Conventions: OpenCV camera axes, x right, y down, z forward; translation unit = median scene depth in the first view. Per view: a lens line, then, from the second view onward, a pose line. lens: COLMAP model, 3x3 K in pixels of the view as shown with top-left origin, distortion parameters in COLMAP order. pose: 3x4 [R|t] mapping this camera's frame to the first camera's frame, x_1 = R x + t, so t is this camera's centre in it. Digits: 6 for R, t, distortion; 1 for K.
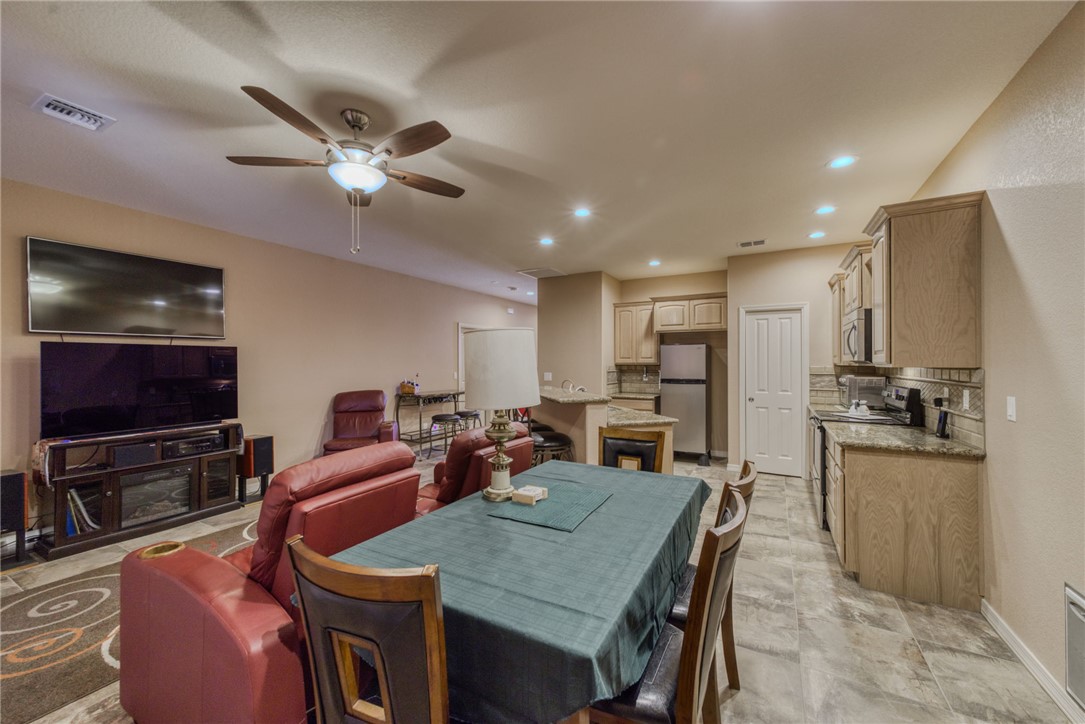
lens RADIAL K [[412.0, 0, 545.4], [0, 412.0, 359.8], [0, 0, 1]] dist [0.000117, 0.003912]
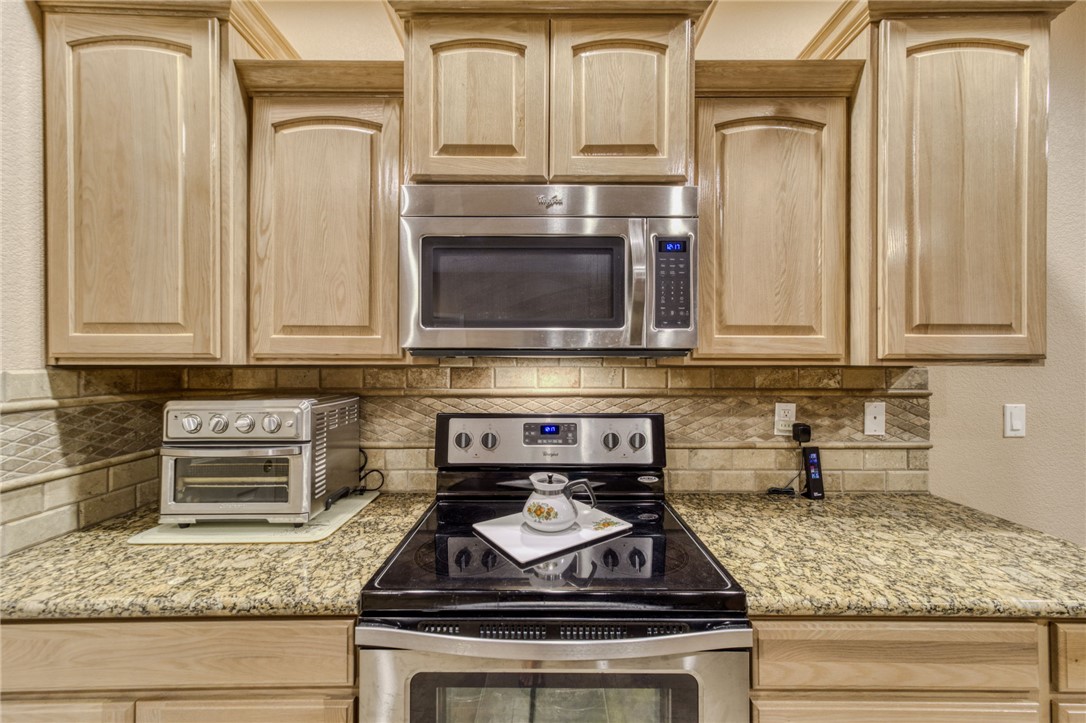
lens RADIAL K [[412.4, 0, 545.9], [0, 412.4, 359.2], [0, 0, 1]] dist [0.000117, 0.003912]
pose [[-0.485526, 0.000854, 0.874222, 0.327623], [-0.007715, 0.999956, -0.005262, 0.007765], [-0.874188, -0.009299, -0.485498, 0.769002]]
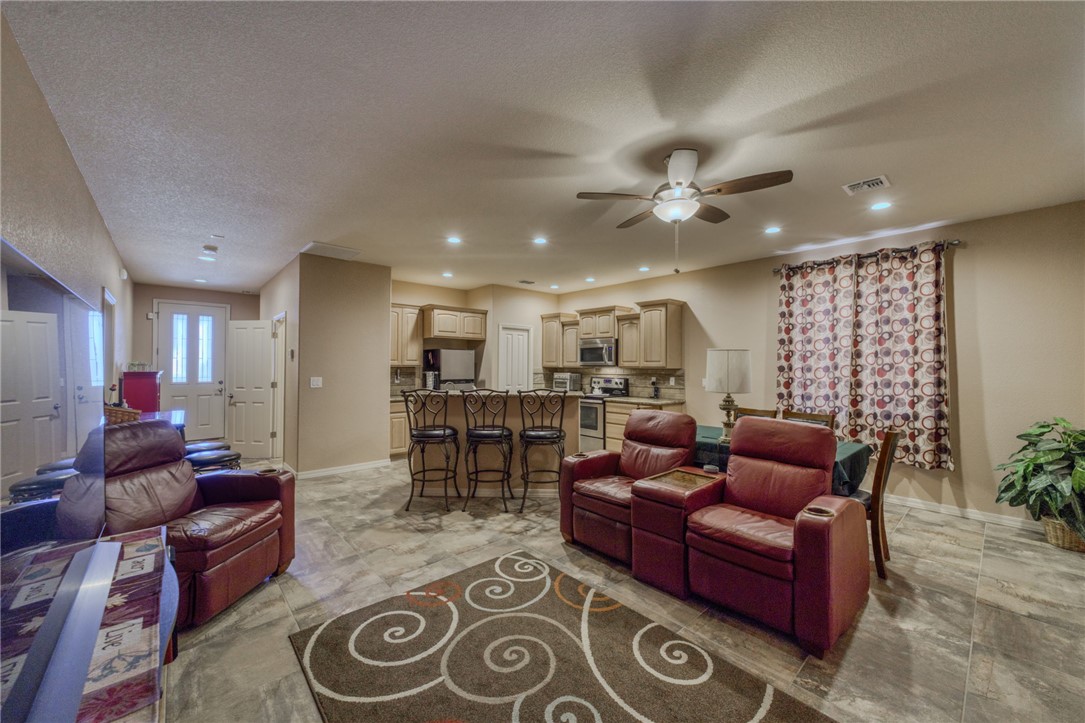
lens RADIAL K [[412.0, 0, 545.4], [0, 412.0, 359.3], [0, 0, 1]] dist [0.000117, 0.003912]
pose [[0.325038, 0.017384, 0.945541, -0.717452], [-0.012731, 0.999821, -0.014005, 0.003480], [-0.945615, -0.007486, 0.325201, 0.411924]]
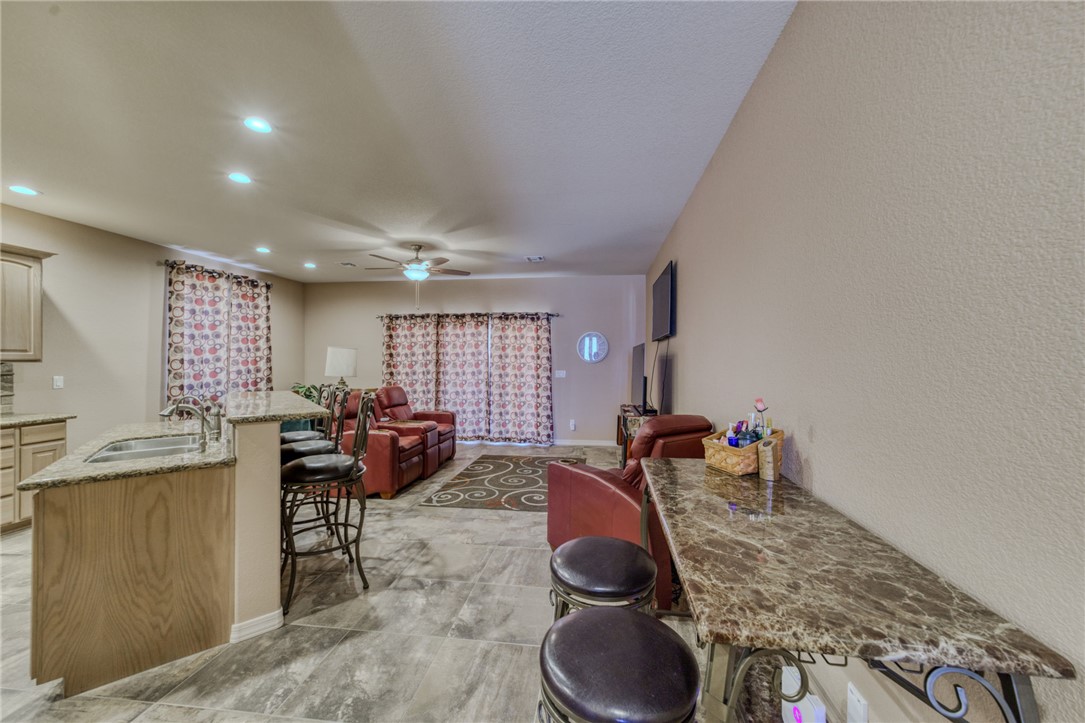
lens RADIAL K [[412.0, 0, 545.4], [0, 412.0, 359.3], [0, 0, 1]] dist [0.000117, 0.003912]
pose [[-0.930332, -0.001039, -0.366716, -0.124326], [0.002327, 0.999959, -0.008738, 0.010715], [0.366710, -0.008983, -0.930292, 1.383814]]
